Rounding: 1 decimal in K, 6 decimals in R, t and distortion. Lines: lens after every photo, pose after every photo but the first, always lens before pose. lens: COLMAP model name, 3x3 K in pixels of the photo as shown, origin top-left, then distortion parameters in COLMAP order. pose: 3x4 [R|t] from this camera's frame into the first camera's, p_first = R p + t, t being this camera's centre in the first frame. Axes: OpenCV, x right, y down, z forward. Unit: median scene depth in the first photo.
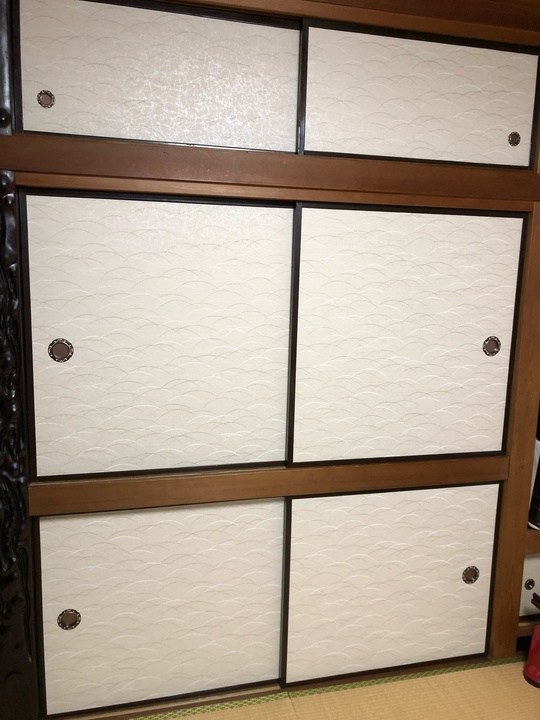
lens RADIAL K [[613.8, 0, 273.3], [0, 613.8, 360.5], [0, 0, 1]] dist [0.043922, -0.016024]
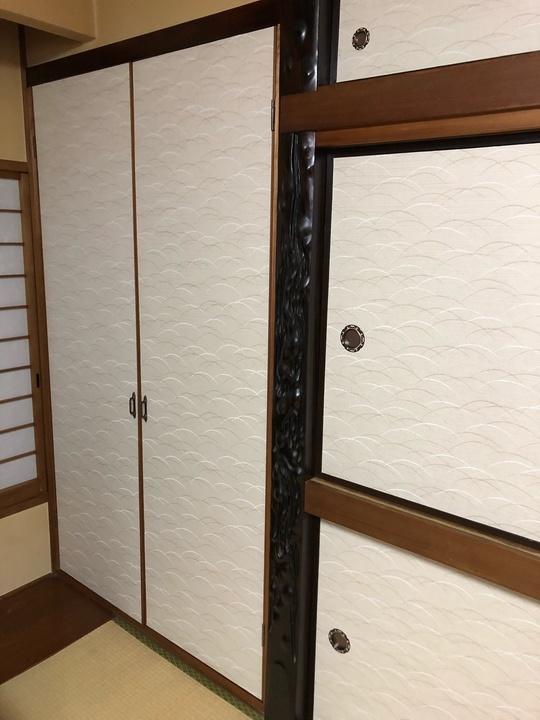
lens RADIAL K [[613.8, 0, 264.5], [0, 613.8, 357.4], [0, 0, 1]] dist [0.043922, -0.016024]
pose [[0.577237, 0.152875, -0.802139, 0.254973], [-0.133486, 0.986771, 0.092003, -0.048951], [0.805593, 0.053967, 0.590007, 0.369100]]
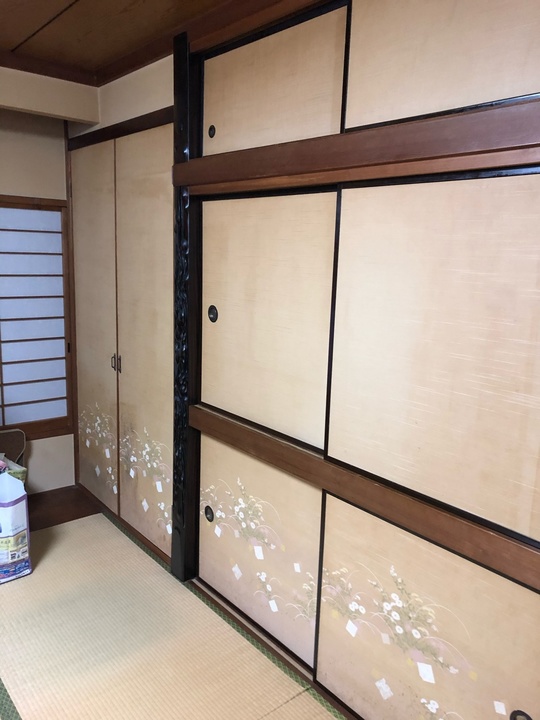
lens RADIAL K [[613.8, 0, 268.4], [0, 613.8, 358.6], [0, 0, 1]] dist [0.043922, -0.016024]
pose [[0.398452, 0.150611, -0.904739, 0.881869], [-0.166528, 0.981910, 0.090117, -0.056864], [0.901945, 0.114758, 0.416325, 0.515535]]
